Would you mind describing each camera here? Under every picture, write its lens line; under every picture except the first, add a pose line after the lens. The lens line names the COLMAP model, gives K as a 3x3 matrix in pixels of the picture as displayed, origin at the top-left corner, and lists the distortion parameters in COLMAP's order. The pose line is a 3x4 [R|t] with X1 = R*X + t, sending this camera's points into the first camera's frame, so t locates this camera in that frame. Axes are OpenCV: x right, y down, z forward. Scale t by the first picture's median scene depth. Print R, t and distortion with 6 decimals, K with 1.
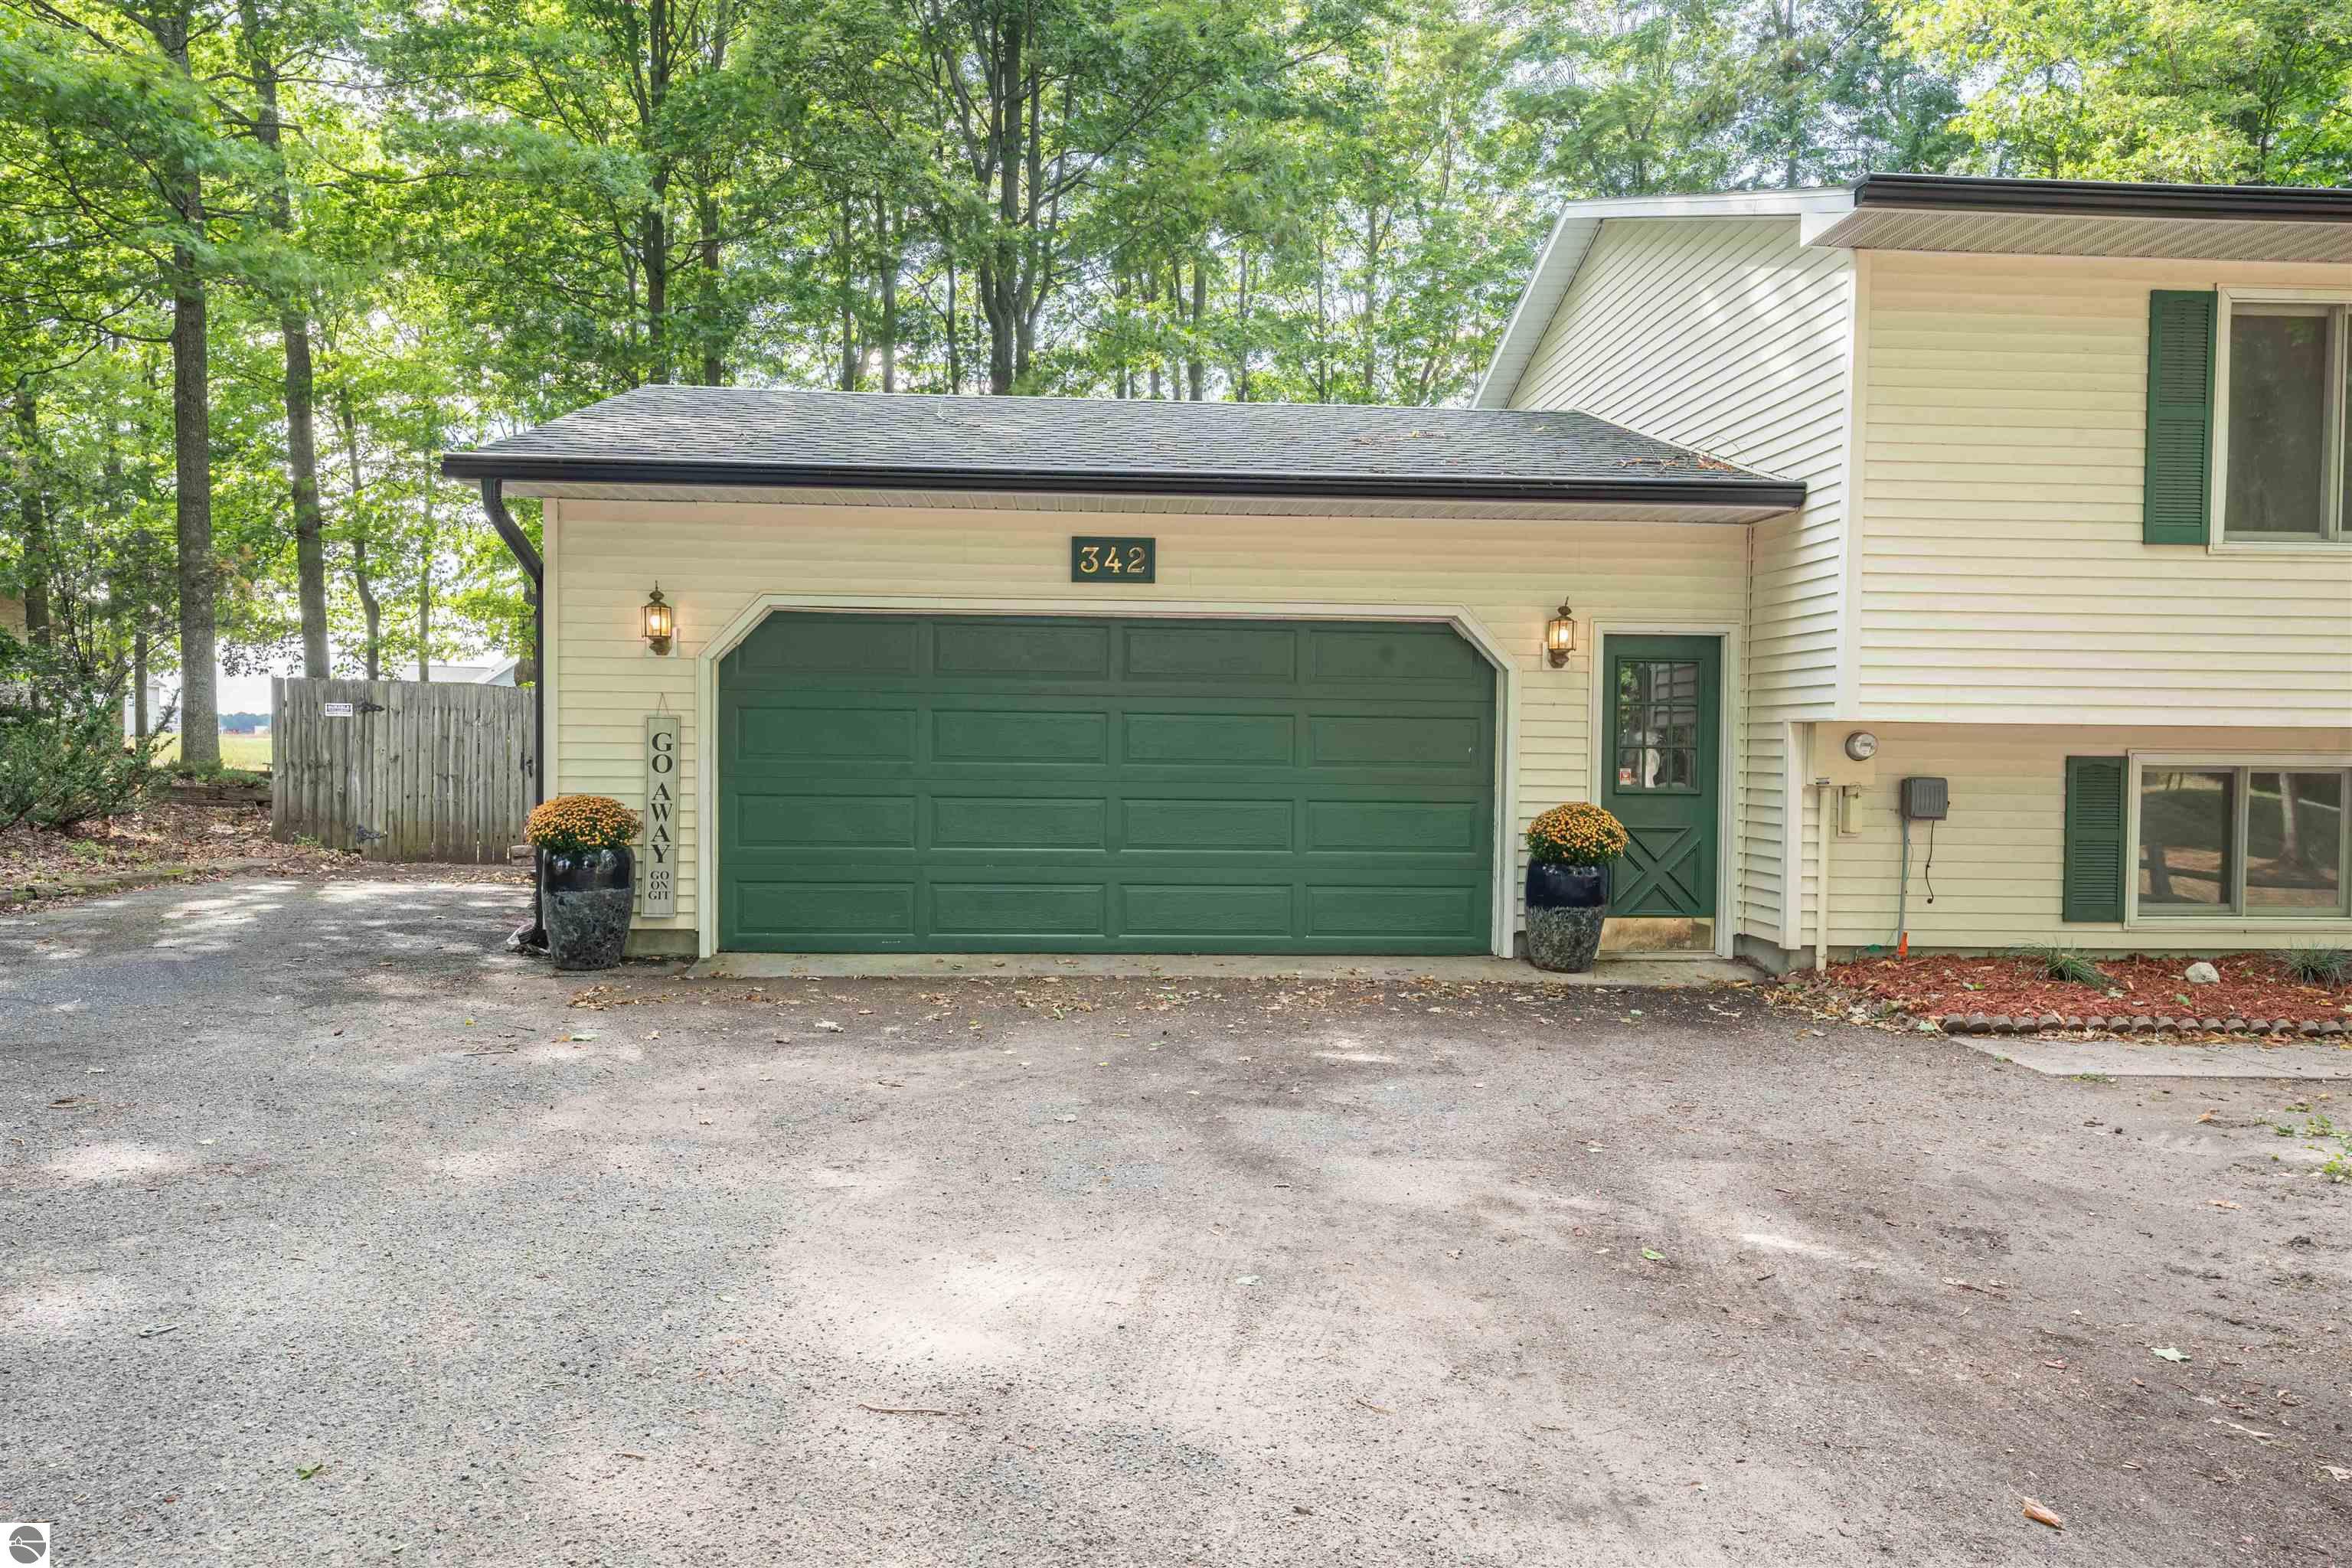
lens RADIAL K [[1547.7, 0, 1176.0], [0, 1547.7, 784.0], [0, 0, 1]] dist [0.024977, -0.001919]
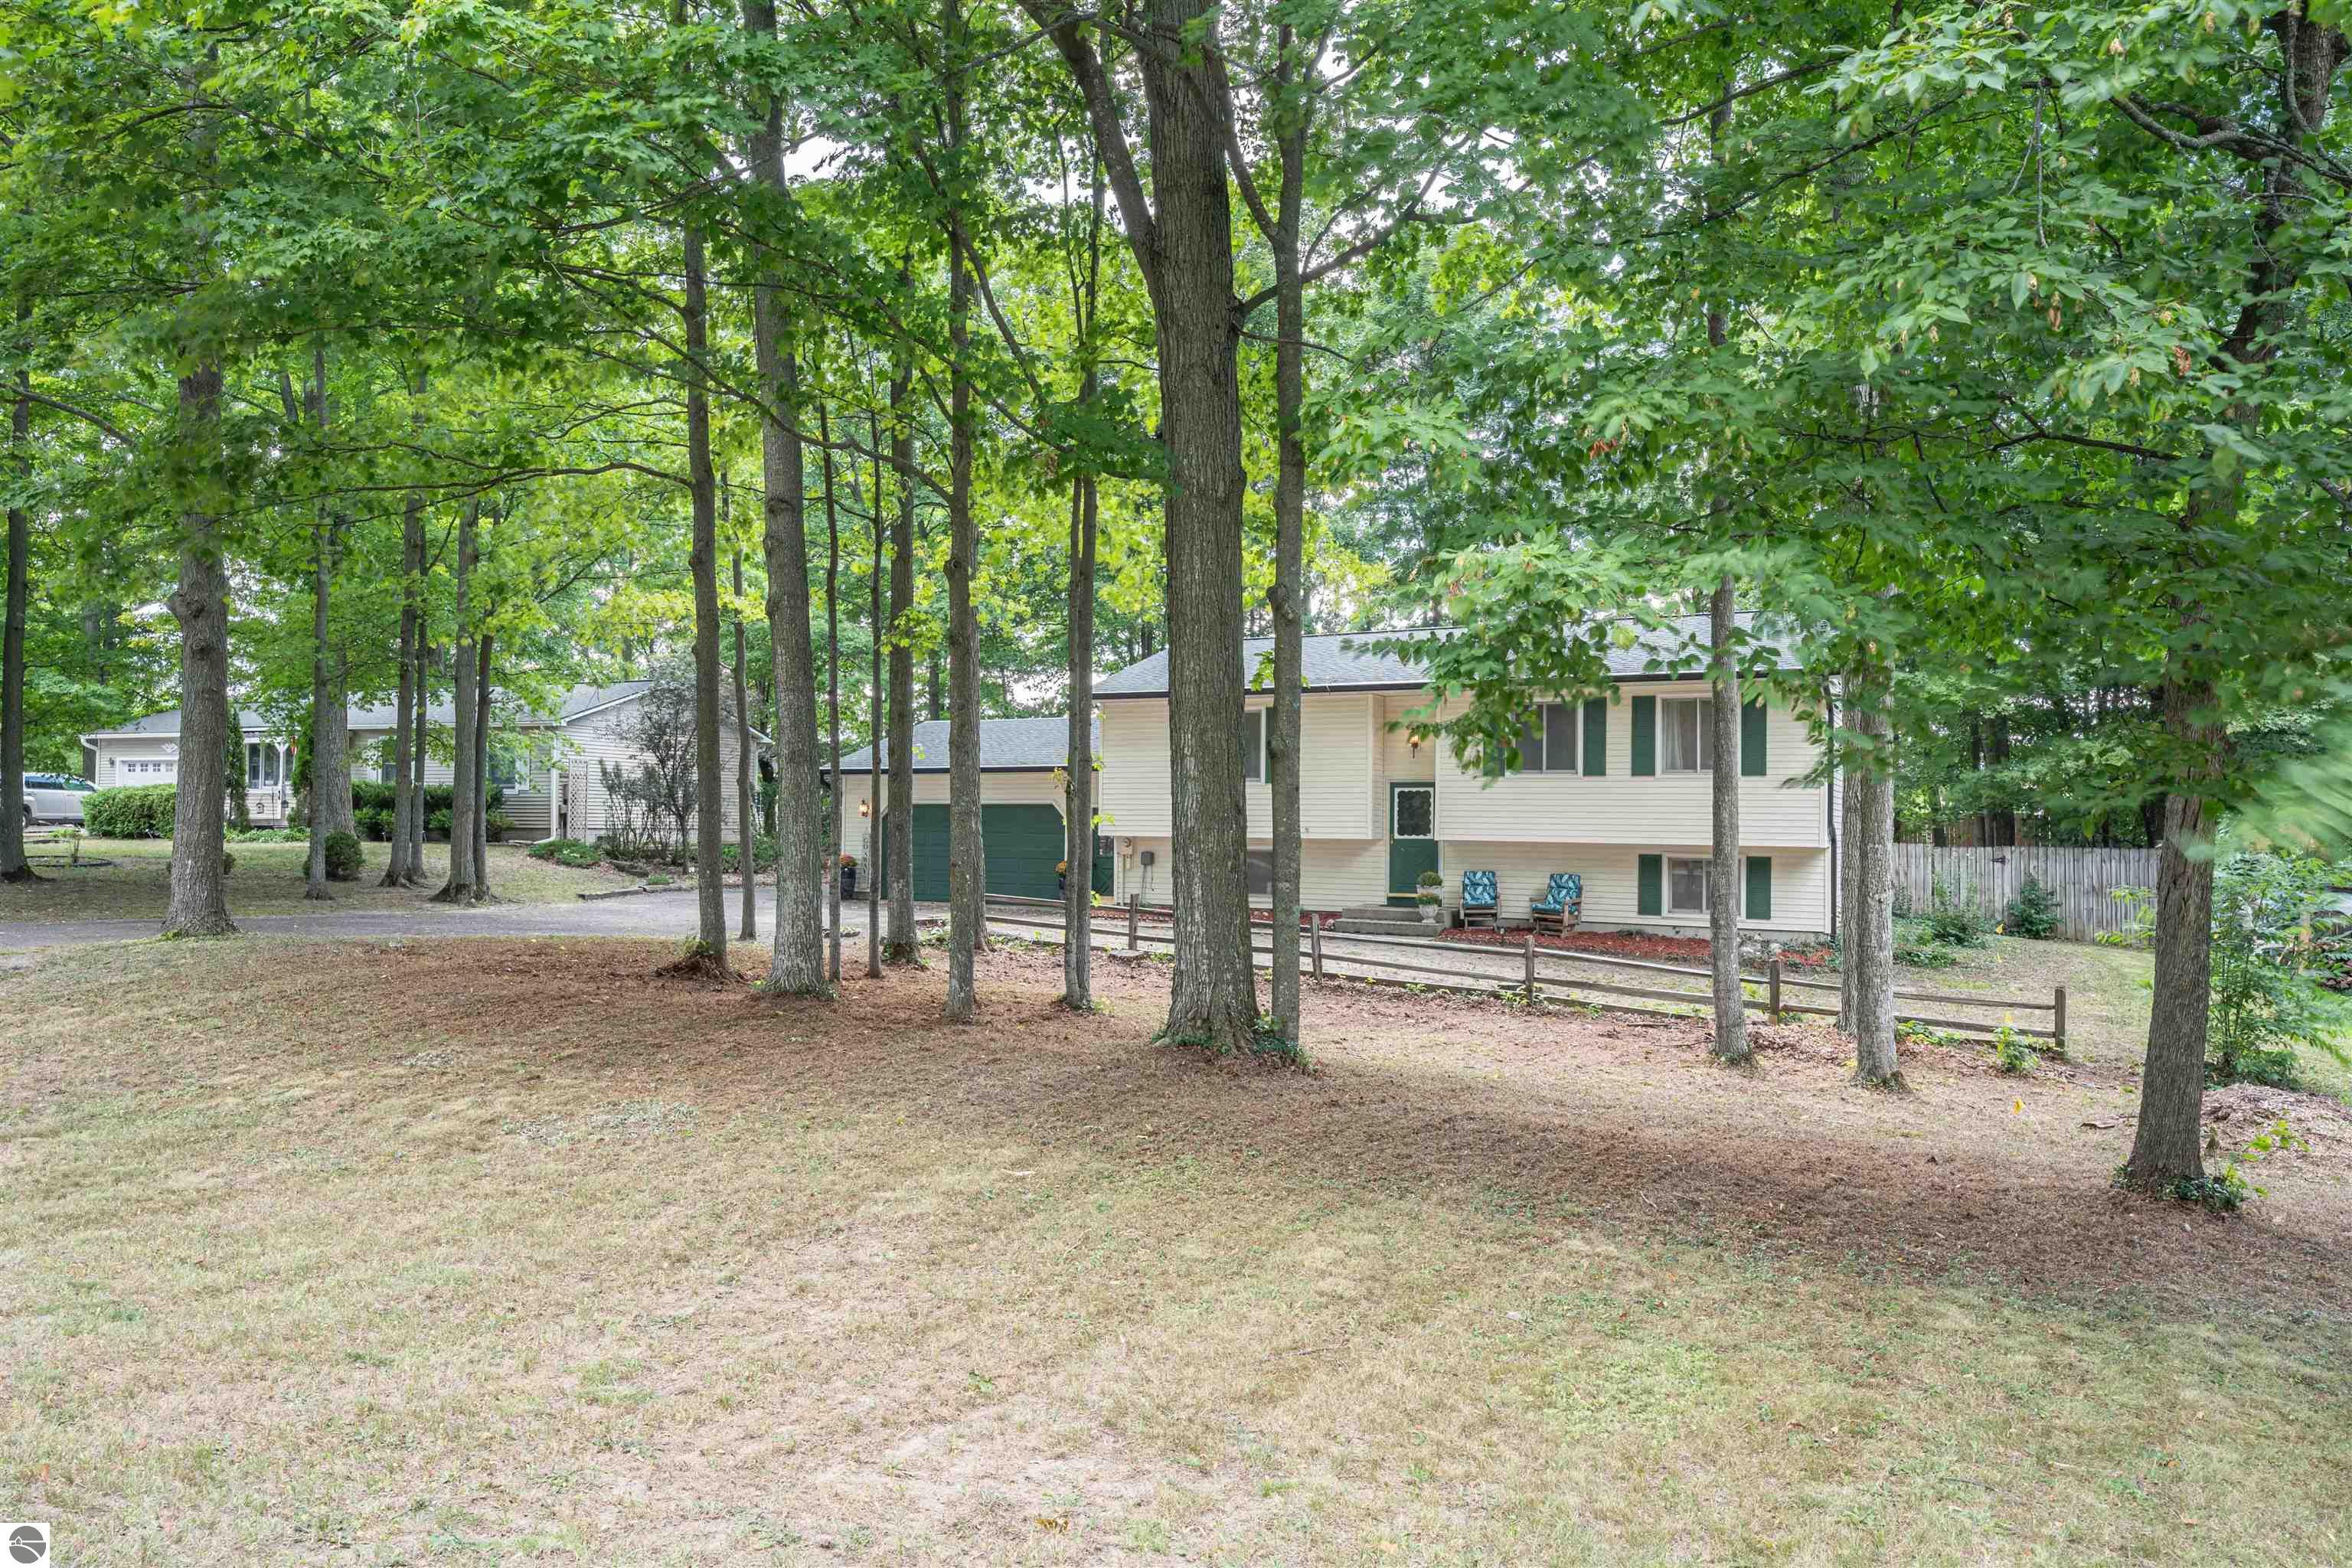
lens RADIAL K [[1547.7, 0, 1176.0], [0, 1547.7, 784.0], [0, 0, 1]] dist [0.024977, -0.001919]
pose [[0.846126, -0.016098, -0.532739, 2.259990], [-0.019176, 0.997977, -0.060612, 0.048621], [0.532638, 0.061502, 0.844106, -1.738862]]
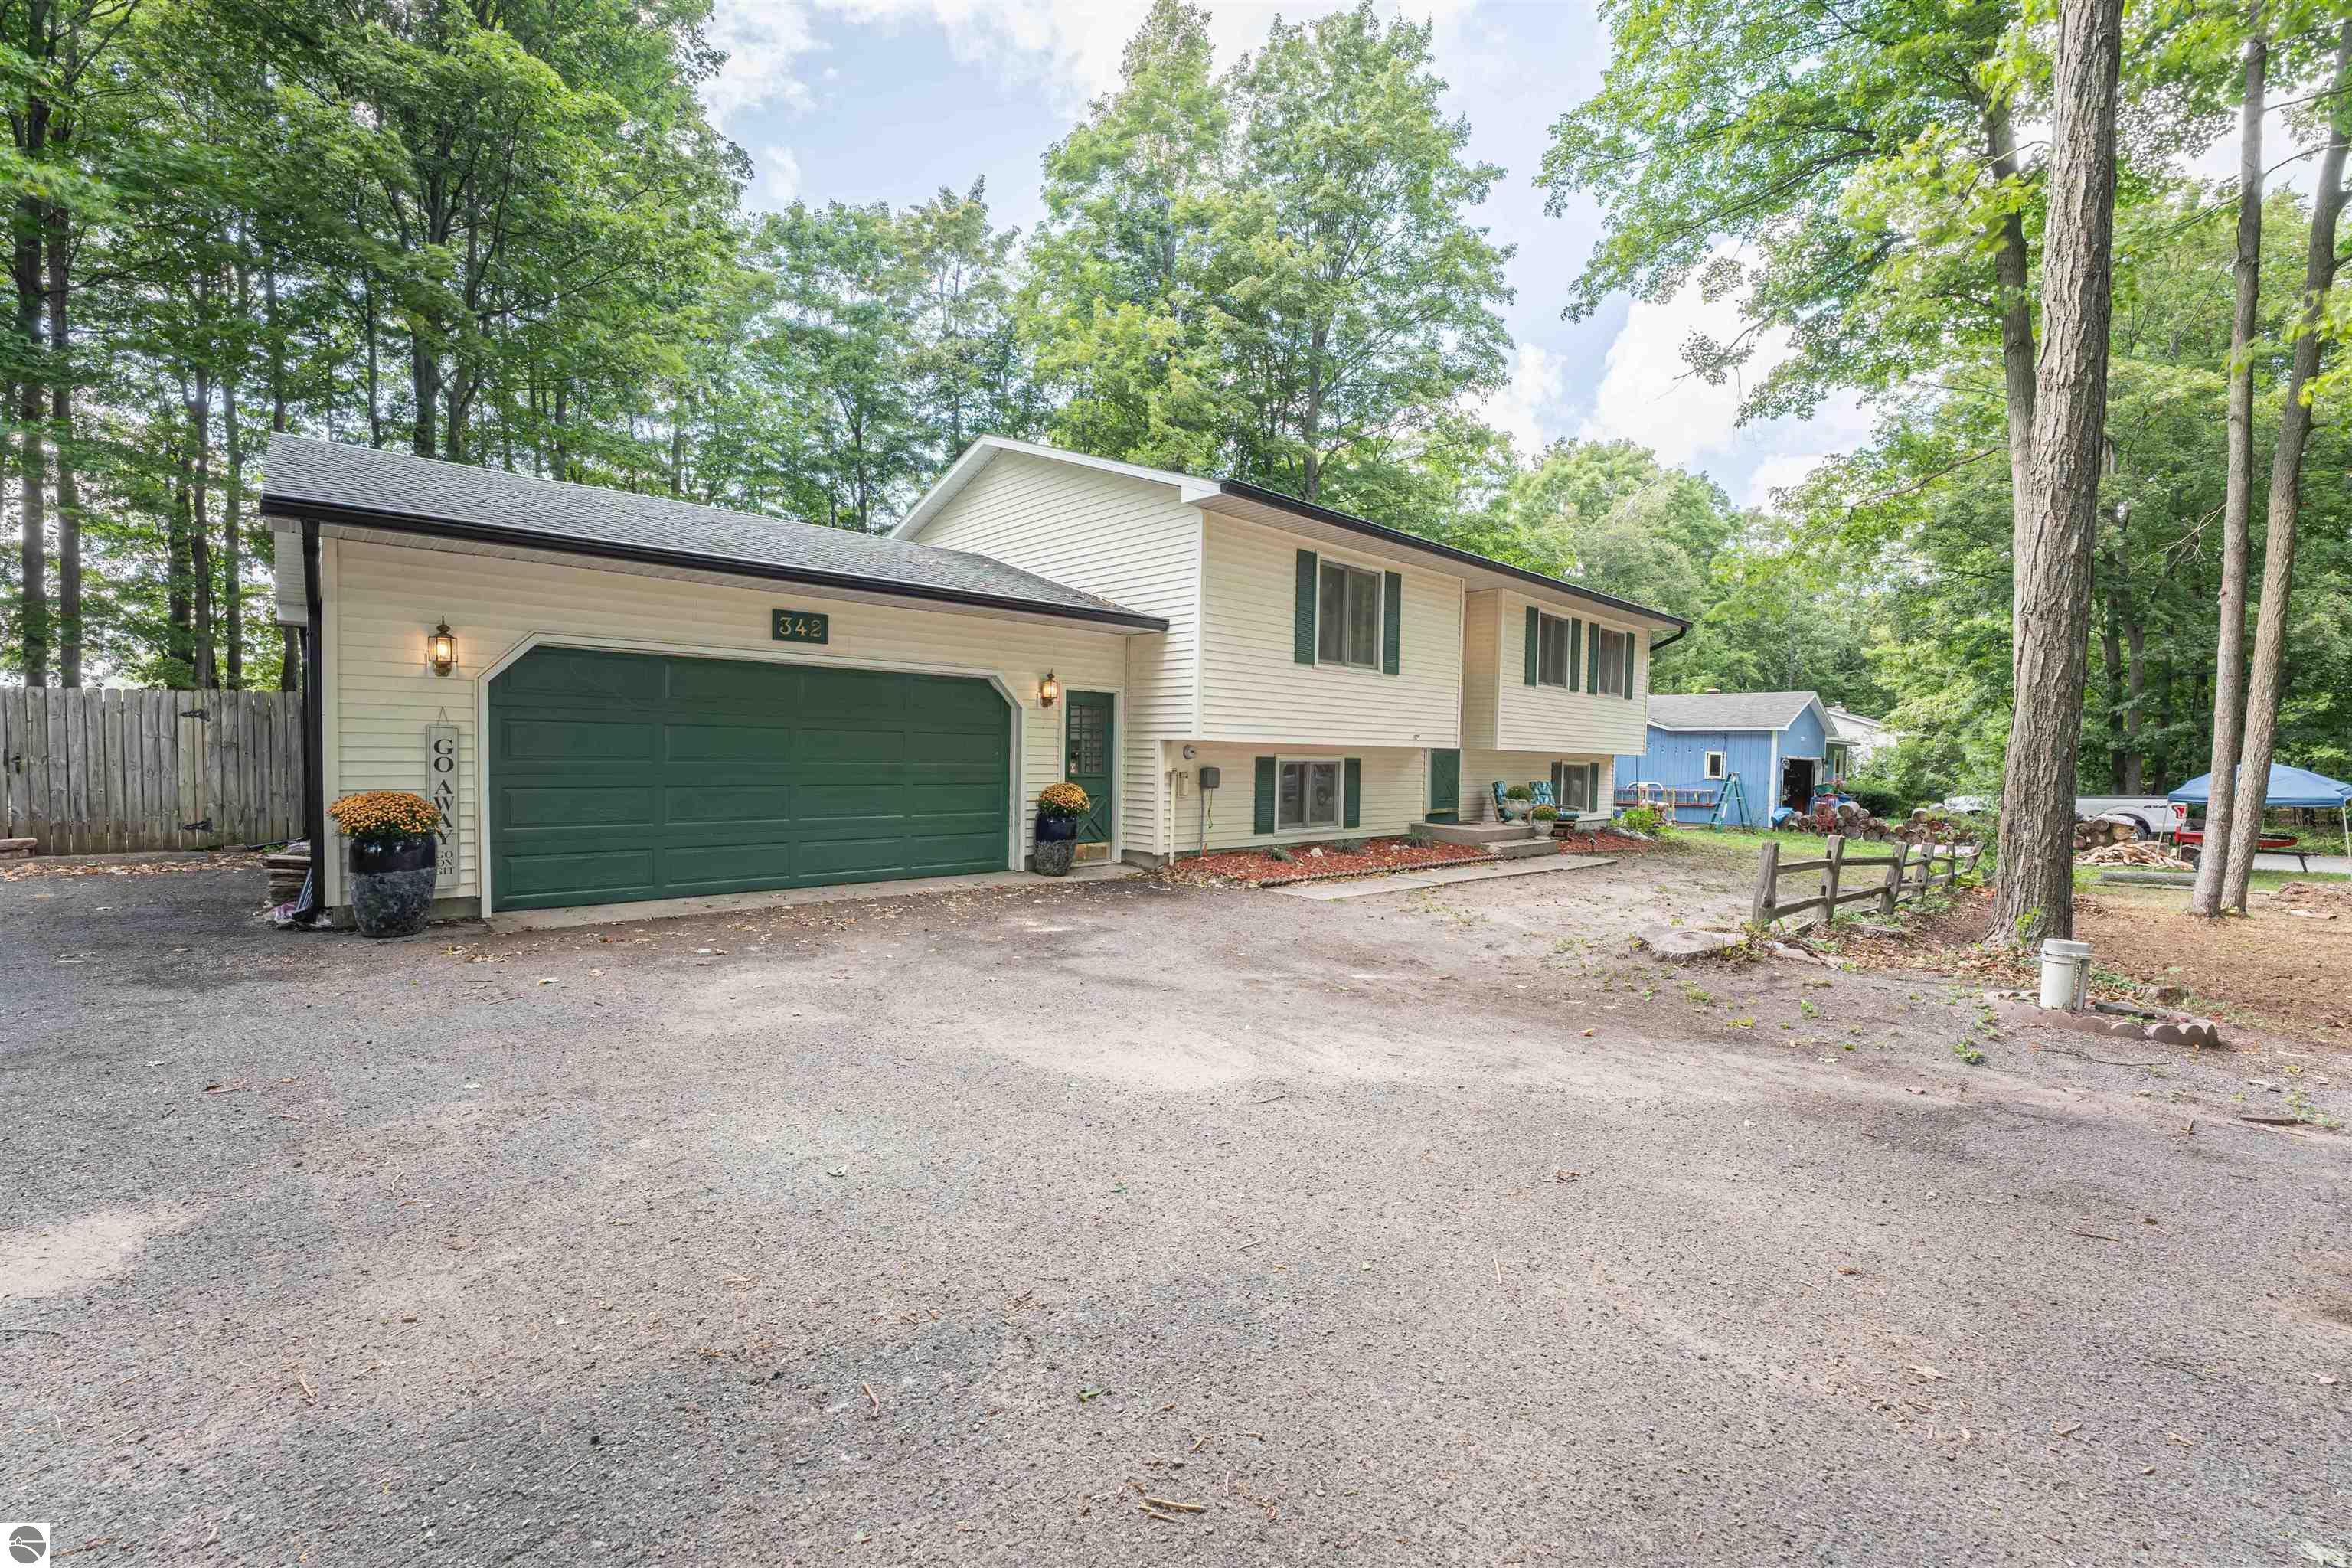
lens RADIAL K [[970.5, 0, 1176.0], [0, 970.5, 784.0], [0, 0, 1]] dist [-0.025884, -0.000105]
pose [[0.766261, -0.018611, 0.642260, -0.373360], [0.005081, 0.999725, 0.022908, -0.012017], [-0.642510, -0.014290, 0.766144, 0.044084]]
